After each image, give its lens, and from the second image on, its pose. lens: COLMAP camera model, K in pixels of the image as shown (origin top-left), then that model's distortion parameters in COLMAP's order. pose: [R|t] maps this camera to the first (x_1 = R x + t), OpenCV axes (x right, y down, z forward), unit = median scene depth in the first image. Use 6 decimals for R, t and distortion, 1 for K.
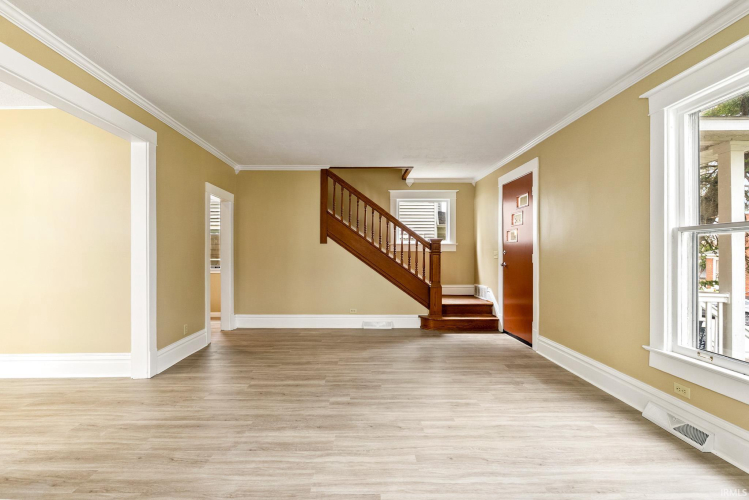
lens RADIAL K [[335.3, 0, 364.3], [0, 335.3, 264.5], [0, 0, 1]] dist [-0.011579, 0.001179]
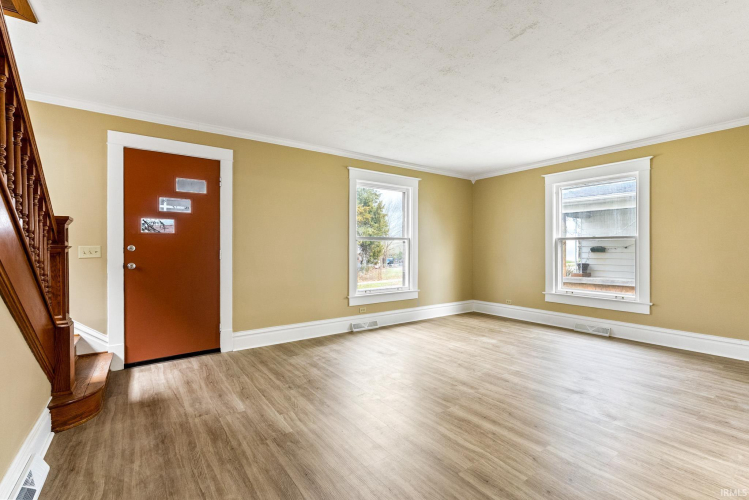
lens RADIAL K [[335.3, 0, 375.4], [0, 335.3, 254.3], [0, 0, 1]] dist [-0.011579, 0.001179]
pose [[-0.571274, -0.010531, 0.820692, -0.392152], [0.031419, 0.998904, 0.034687, -0.028428], [-0.820158, 0.045601, -0.570317, 0.931456]]
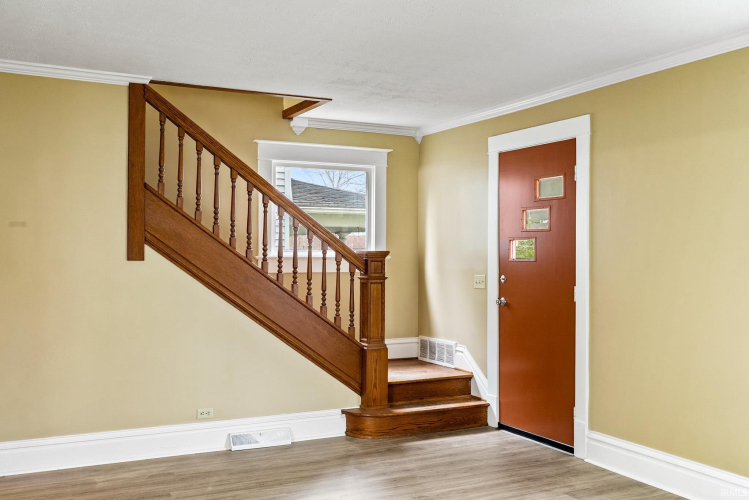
lens RADIAL K [[749.3, 0, 371.5], [0, 749.3, 271.8], [0, 0, 1]] dist [0.083071, 0.000000]
pose [[0.897850, -0.008482, 0.440219, -0.278685], [0.011947, 0.999916, -0.005099, -0.040233], [-0.440139, 0.009837, 0.897876, 0.014681]]
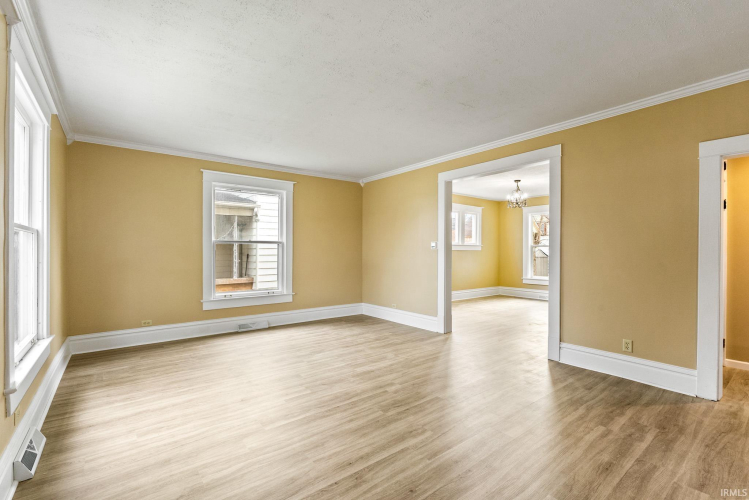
lens RADIAL K [[335.3, 0, 371.9], [0, 335.3, 251.5], [0, 0, 1]] dist [-0.011579, 0.001179]
pose [[-0.794448, -0.002249, -0.607328, 0.323628], [-0.022315, 0.999426, 0.025490, -0.027089], [0.606922, 0.033803, -0.794042, 0.925875]]
